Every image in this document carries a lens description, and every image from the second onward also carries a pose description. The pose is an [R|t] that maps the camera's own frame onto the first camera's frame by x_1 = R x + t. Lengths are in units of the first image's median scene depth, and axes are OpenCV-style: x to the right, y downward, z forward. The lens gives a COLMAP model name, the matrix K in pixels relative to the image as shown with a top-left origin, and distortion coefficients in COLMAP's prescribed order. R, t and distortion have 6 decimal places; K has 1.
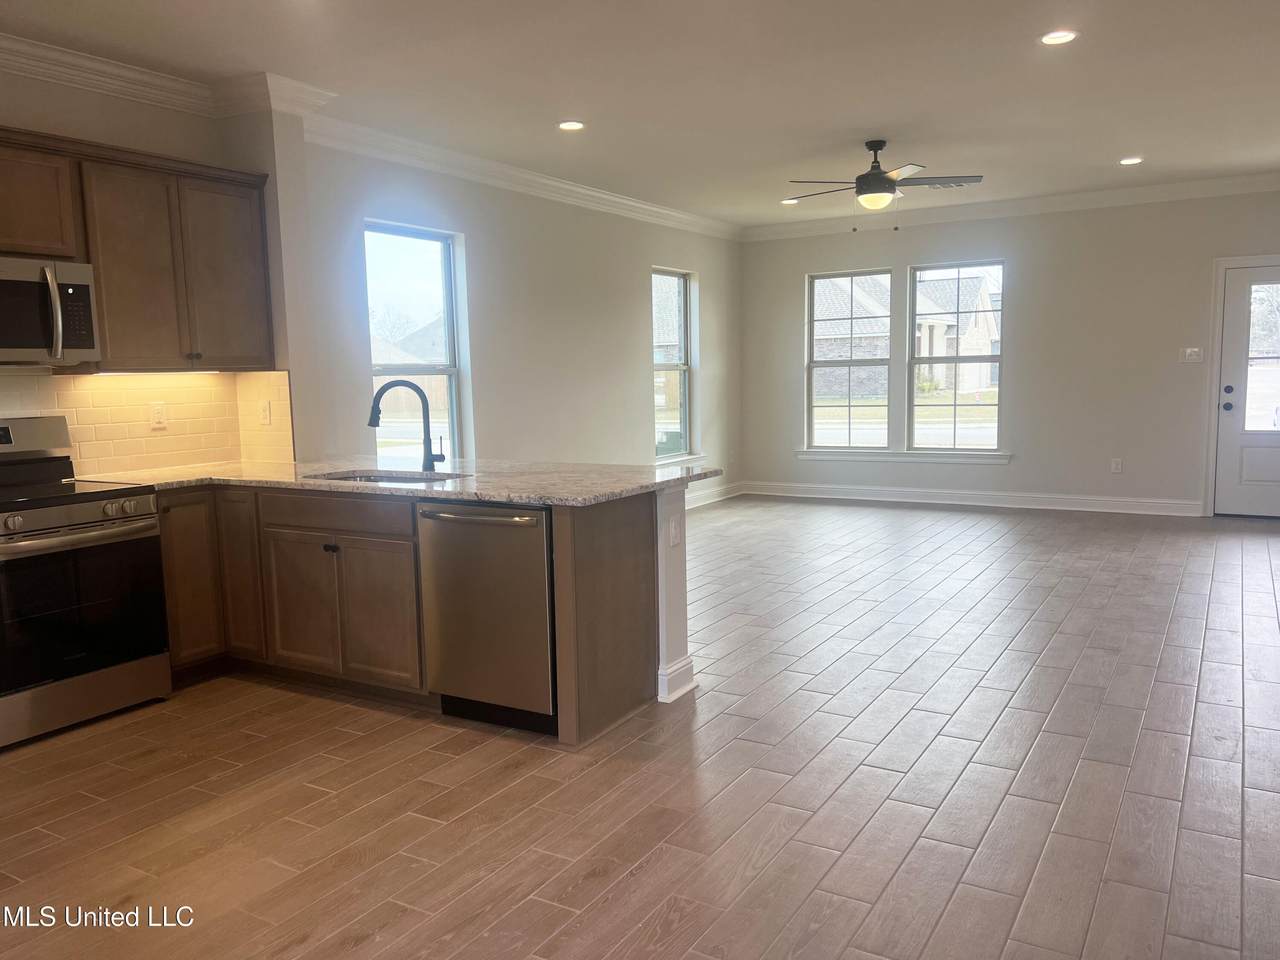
lens RADIAL K [[990.0, 0, 640.0], [0, 990.0, 480.0], [0, 0, 1]] dist [0.059968, -0.003299]
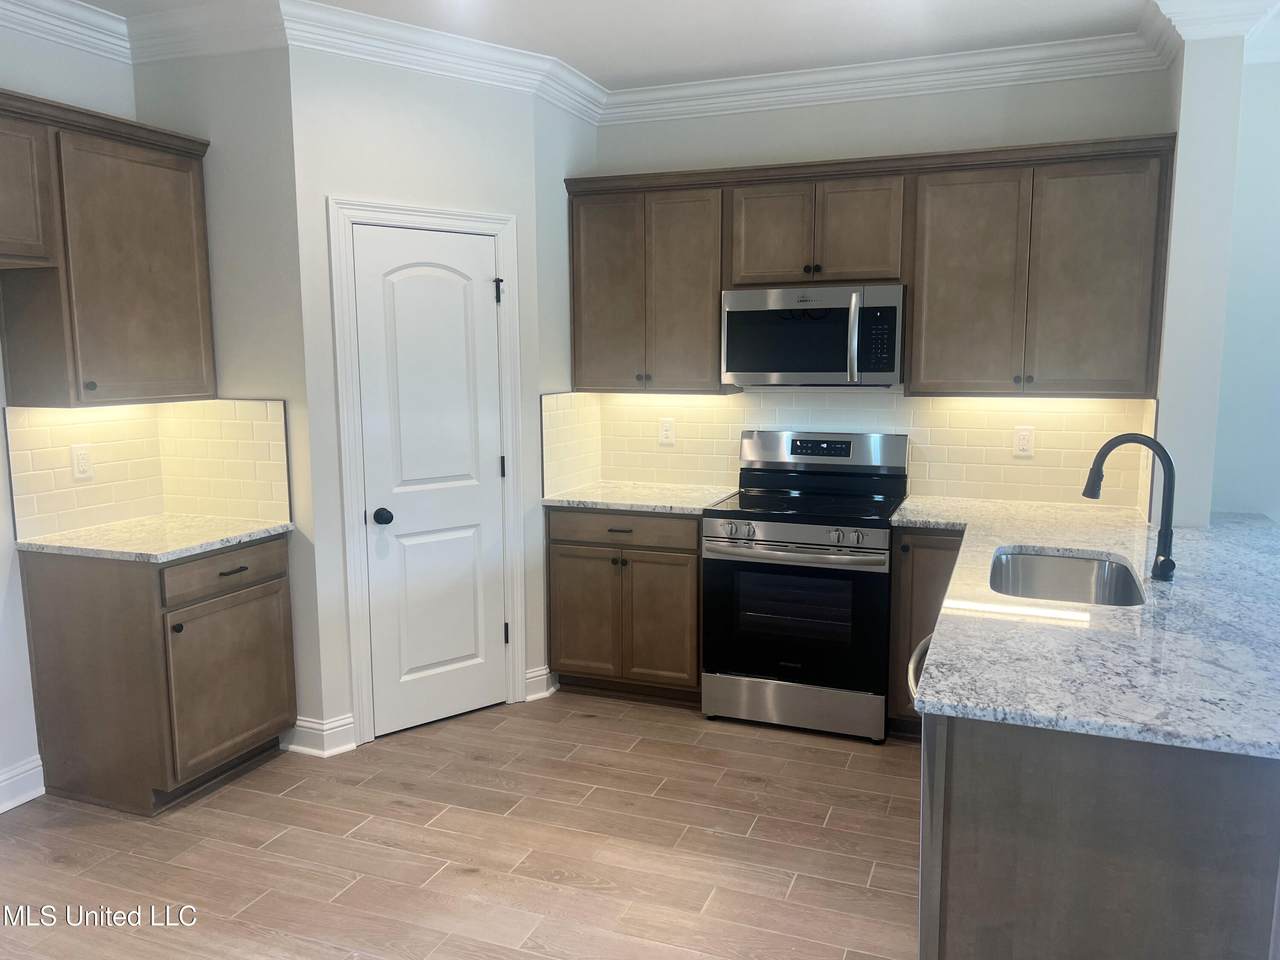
lens RADIAL K [[965.4, 0, 640.0], [0, 965.4, 480.0], [0, 0, 1]] dist [0.087699, -0.146813]
pose [[0.172699, 0.155514, -0.972621, 0.347314], [-0.111812, 0.984170, 0.137507, -0.128965], [0.978608, 0.085003, 0.187353, 0.592988]]
